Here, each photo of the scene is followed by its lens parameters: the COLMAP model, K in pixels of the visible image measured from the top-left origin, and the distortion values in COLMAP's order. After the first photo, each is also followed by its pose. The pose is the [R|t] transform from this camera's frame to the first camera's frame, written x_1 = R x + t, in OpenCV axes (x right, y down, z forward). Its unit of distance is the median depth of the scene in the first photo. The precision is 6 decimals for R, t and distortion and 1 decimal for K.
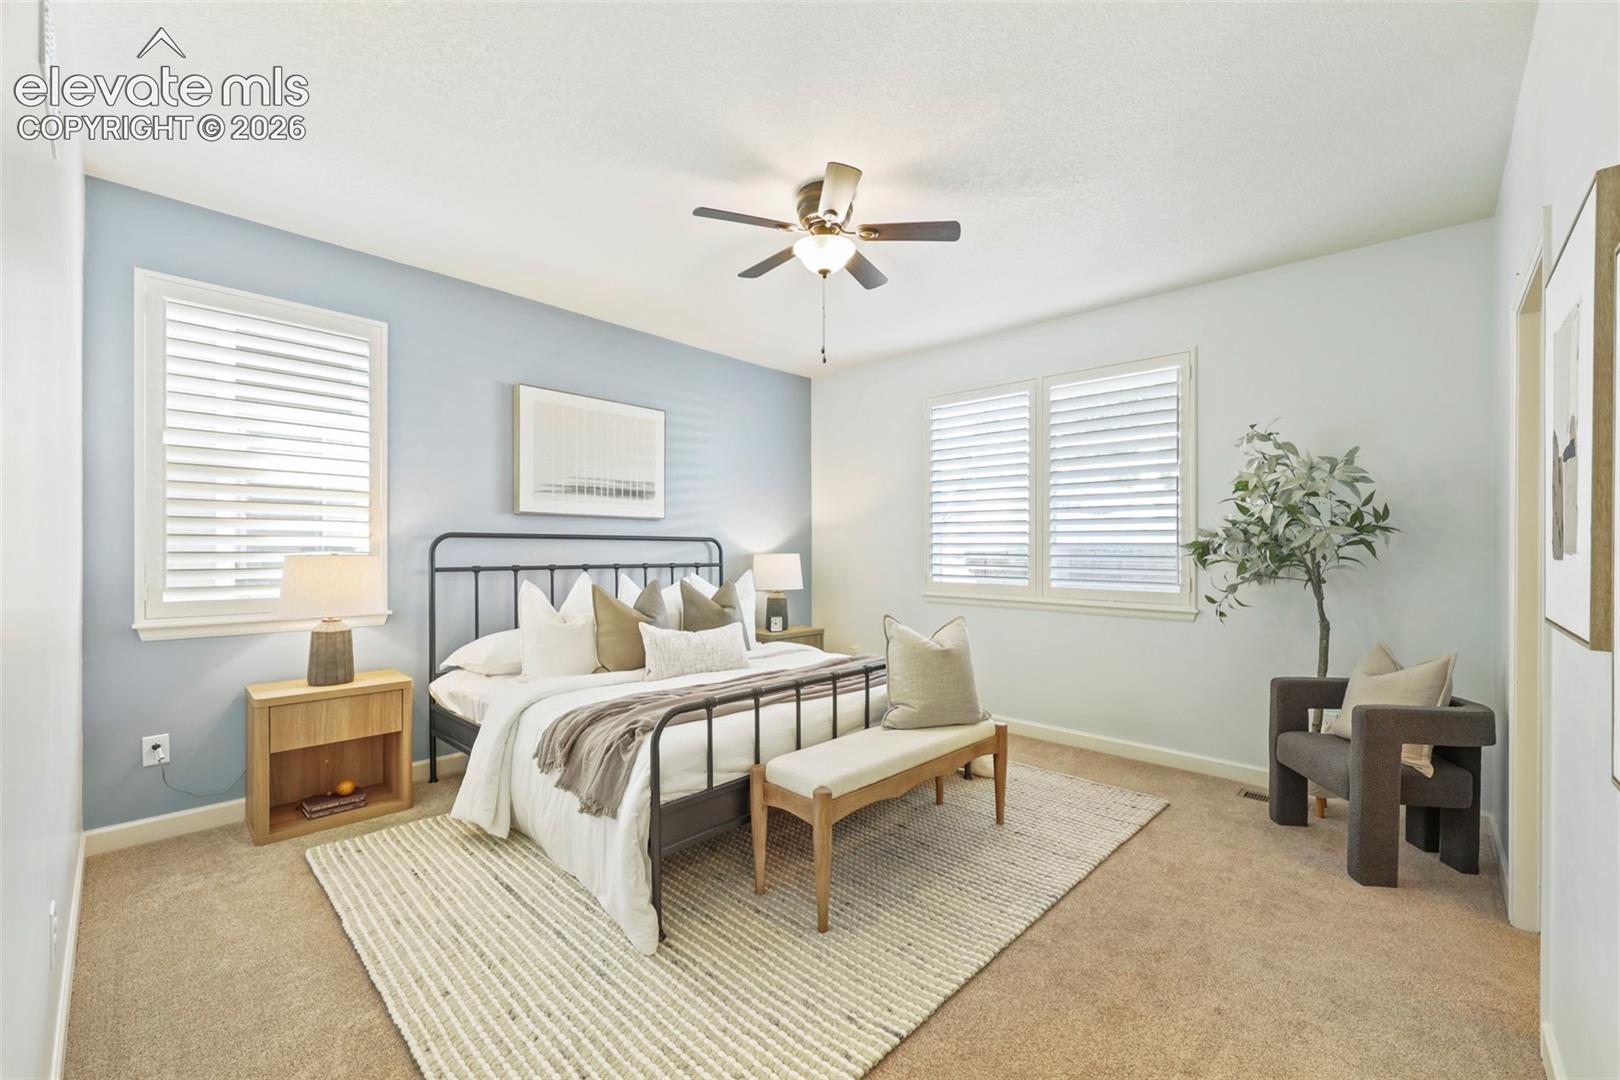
lens RADIAL K [[676.5, 0, 832.5], [0, 676.5, 560.6], [0, 0, 1]] dist [0.000443, 0.000062]
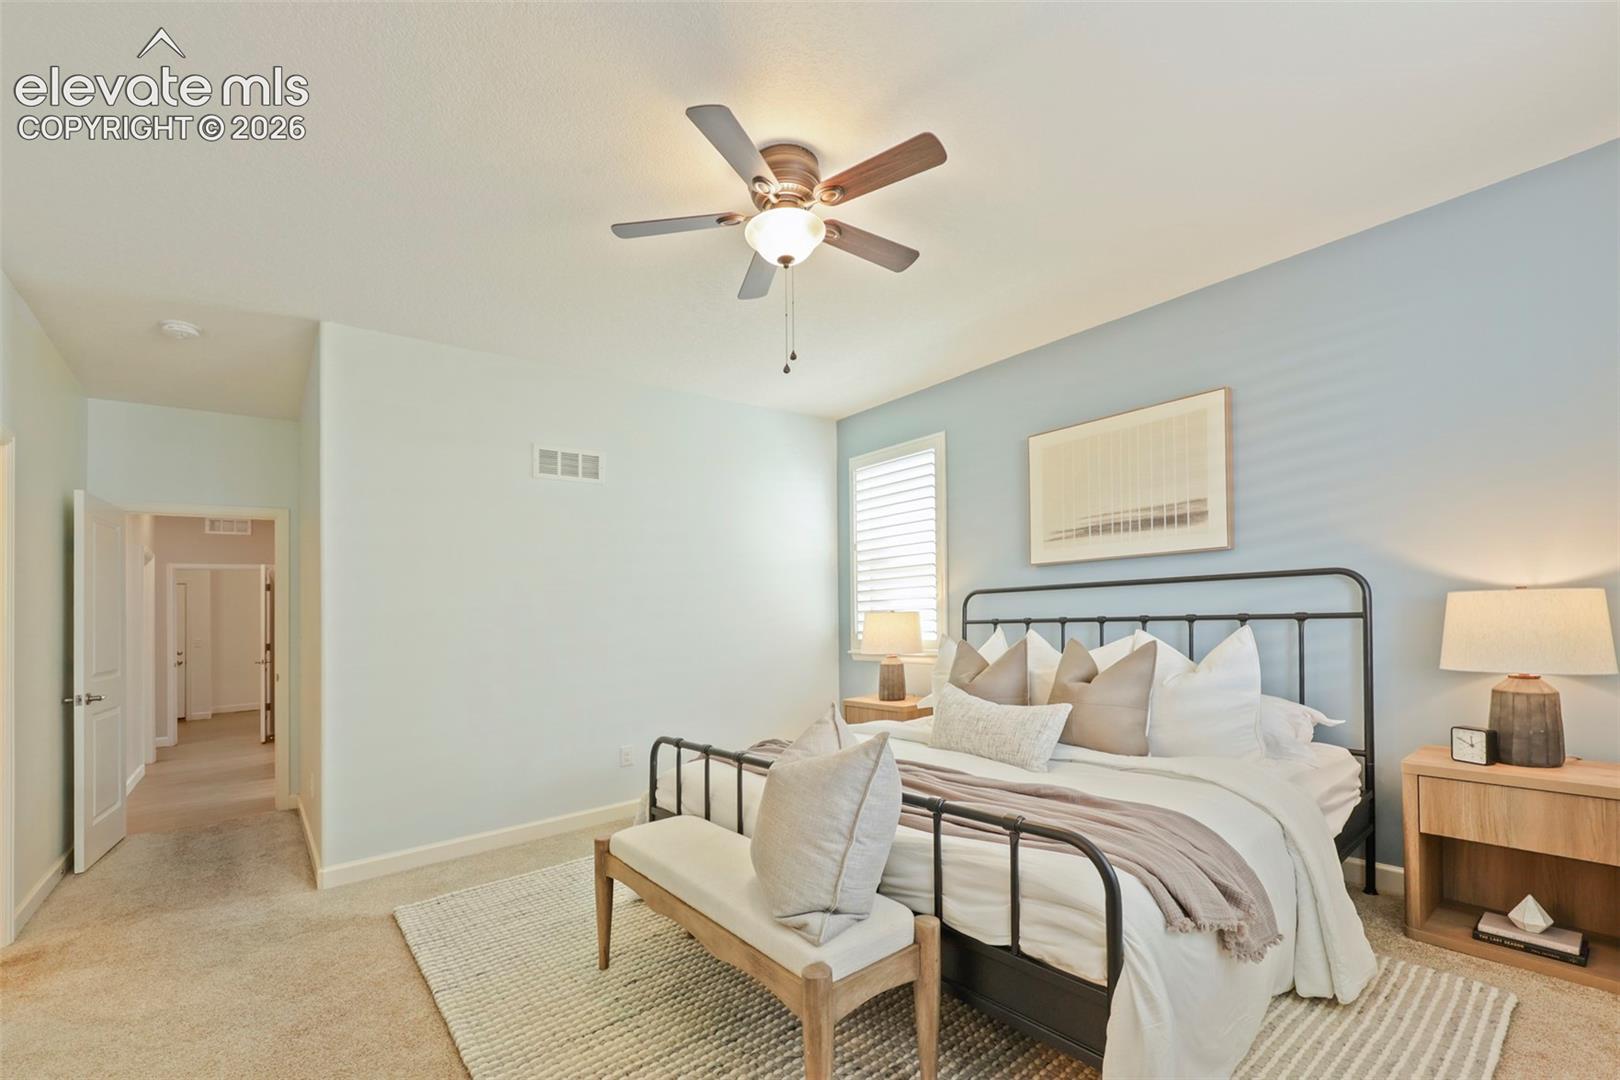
lens RADIAL K [[668.9, 0, 814.0], [0, 668.9, 574.5], [0, 0, 1]] dist [0.068575, -0.000003]
pose [[-0.124480, -0.056490, -0.990613, 0.560761], [0.023520, 0.997929, -0.059862, -0.004873], [0.991943, -0.030751, -0.122894, 0.799032]]
